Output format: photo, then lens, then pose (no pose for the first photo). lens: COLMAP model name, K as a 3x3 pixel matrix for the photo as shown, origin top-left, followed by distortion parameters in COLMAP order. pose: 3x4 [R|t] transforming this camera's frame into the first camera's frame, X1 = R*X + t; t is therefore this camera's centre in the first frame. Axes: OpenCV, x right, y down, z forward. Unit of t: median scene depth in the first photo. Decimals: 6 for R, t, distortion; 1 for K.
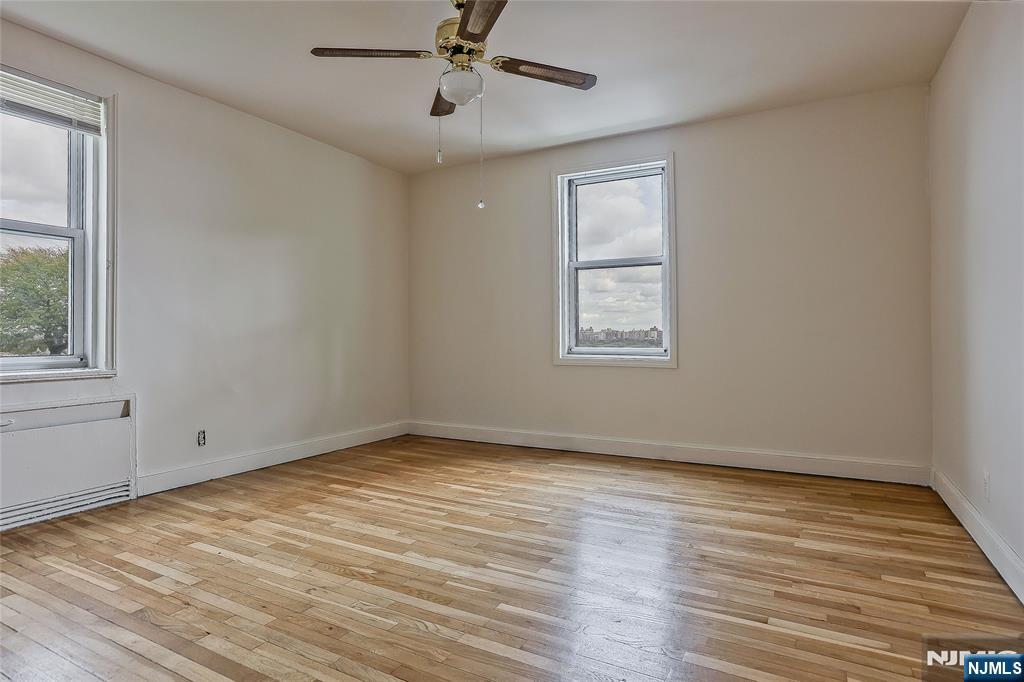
lens RADIAL K [[559.2, 0, 512.7], [0, 559.2, 336.5], [0, 0, 1]] dist [-0.050637, 0.040321]
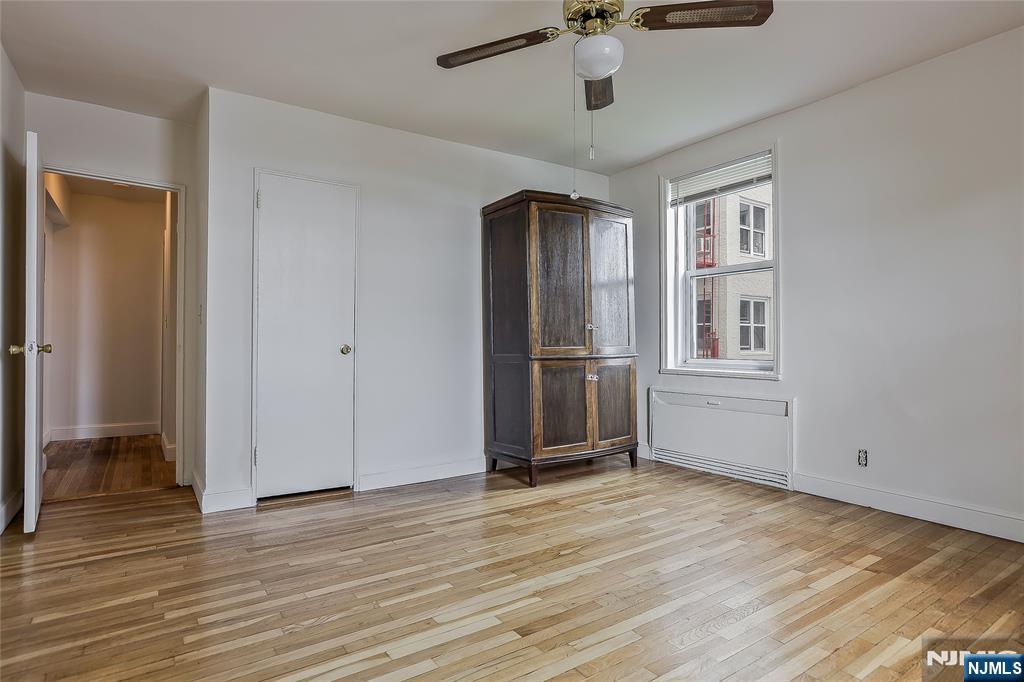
lens RADIAL K [[559.2, 0, 512.7], [0, 559.2, 336.5], [0, 0, 1]] dist [-0.050637, 0.040321]
pose [[-0.450432, -0.008836, -0.892767, 0.769037], [-0.004565, 0.999961, -0.007594, -0.011112], [0.892799, 0.000655, -0.450455, 1.338262]]
